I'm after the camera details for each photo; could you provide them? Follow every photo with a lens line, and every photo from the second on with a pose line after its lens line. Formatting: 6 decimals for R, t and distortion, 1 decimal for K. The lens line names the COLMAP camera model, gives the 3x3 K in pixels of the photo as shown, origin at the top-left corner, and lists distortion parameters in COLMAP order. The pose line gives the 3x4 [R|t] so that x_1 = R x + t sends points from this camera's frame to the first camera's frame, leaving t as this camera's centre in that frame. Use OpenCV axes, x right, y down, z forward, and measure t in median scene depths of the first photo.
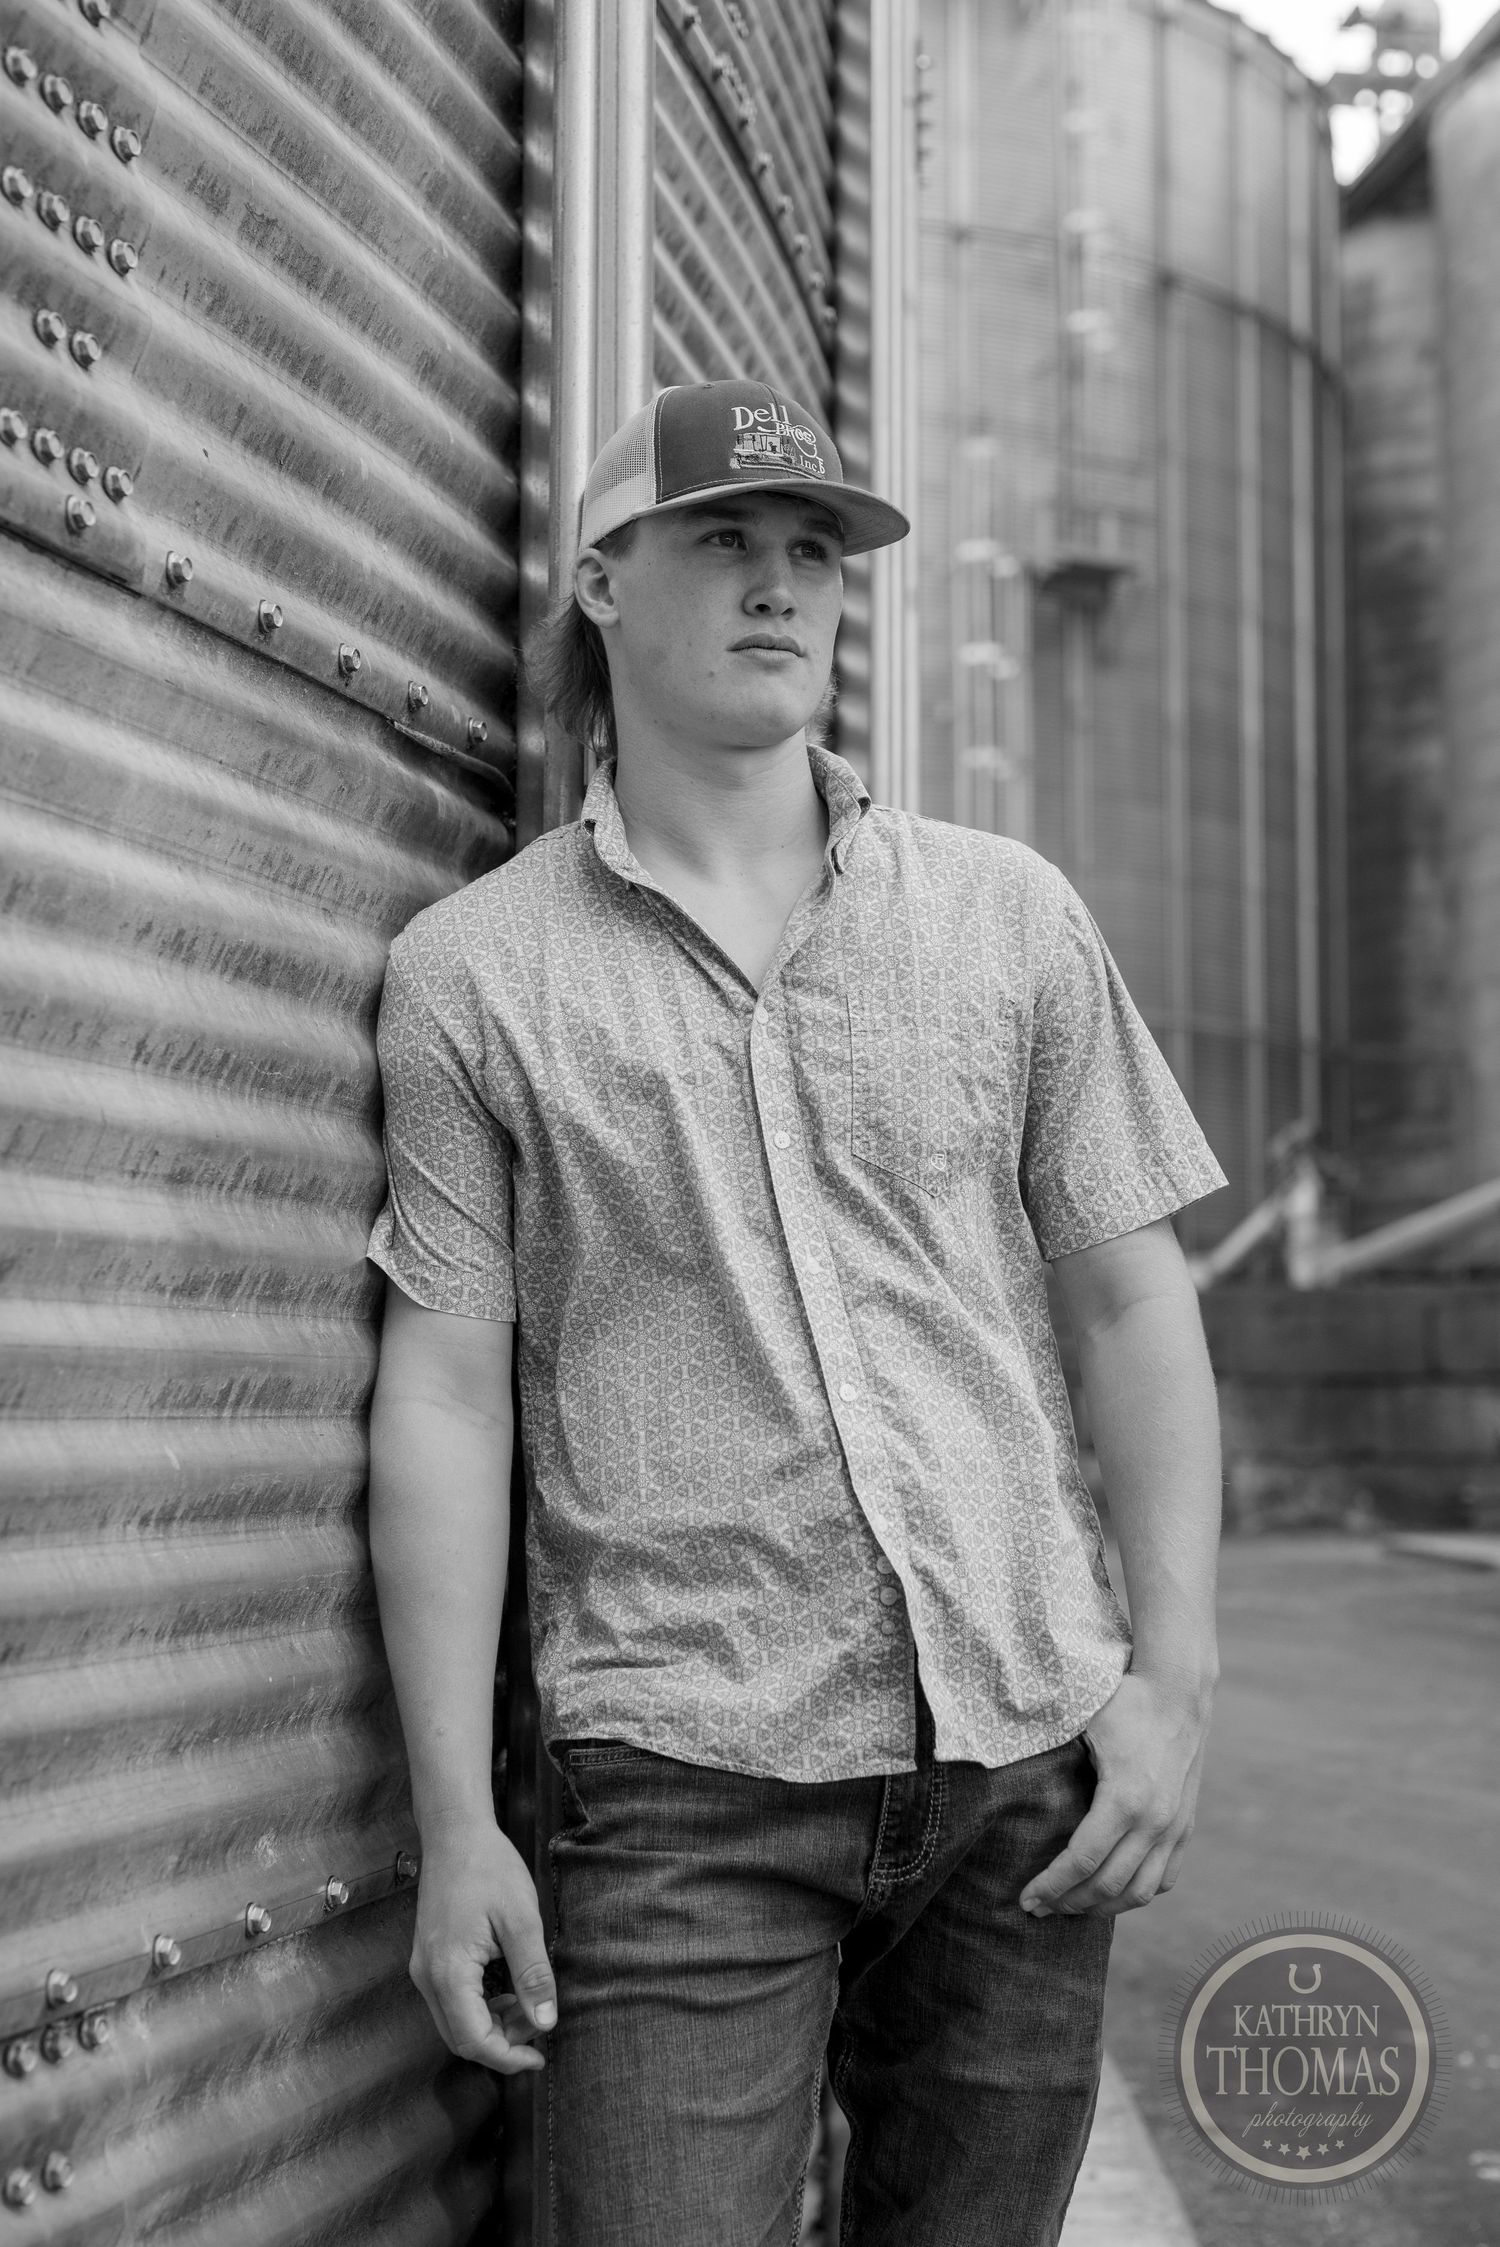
lens RADIAL K [[3232.9, 0, 1146.9], [0, 3232.9, 991.2], [0, 0, 1]] dist [0.018361, -0.241529]
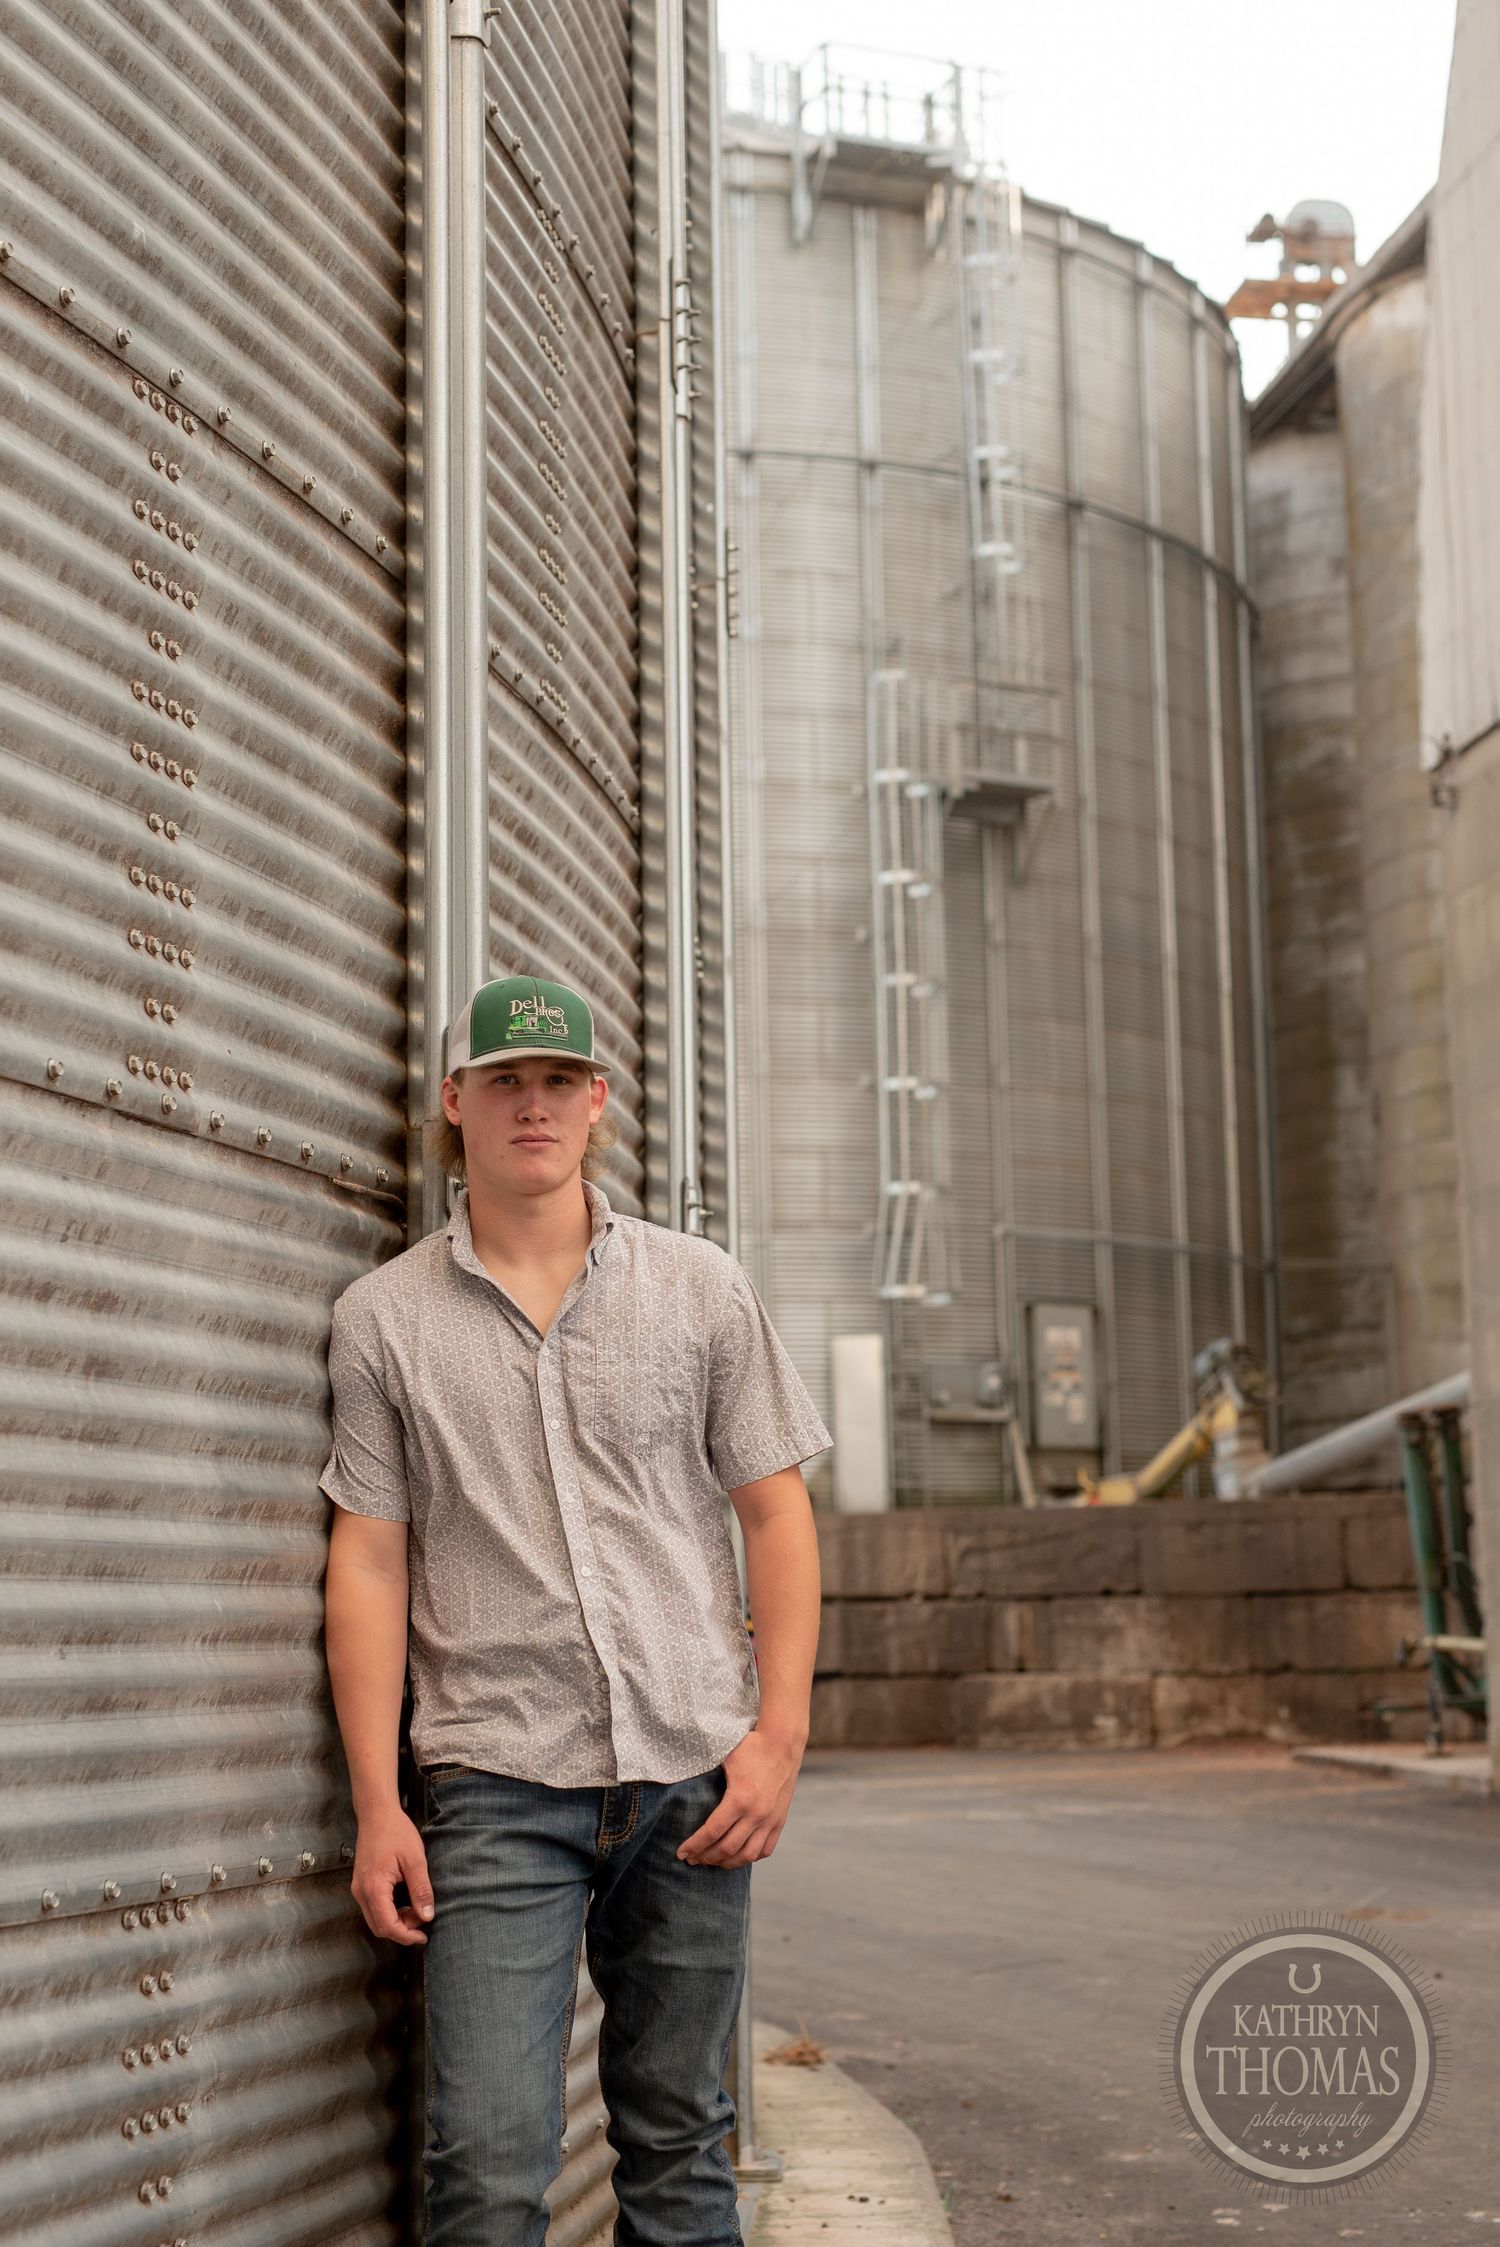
lens RADIAL K [[3328.1, 0, 750.0], [0, 3328.1, 1123.5], [0, 0, 1]] dist [0.153774, -2.652154]
pose [[0.994558, -0.014689, -0.103142, 0.173566], [0.012445, 0.999672, -0.022366, -0.072967], [0.103437, 0.020960, 0.994415, -0.752192]]
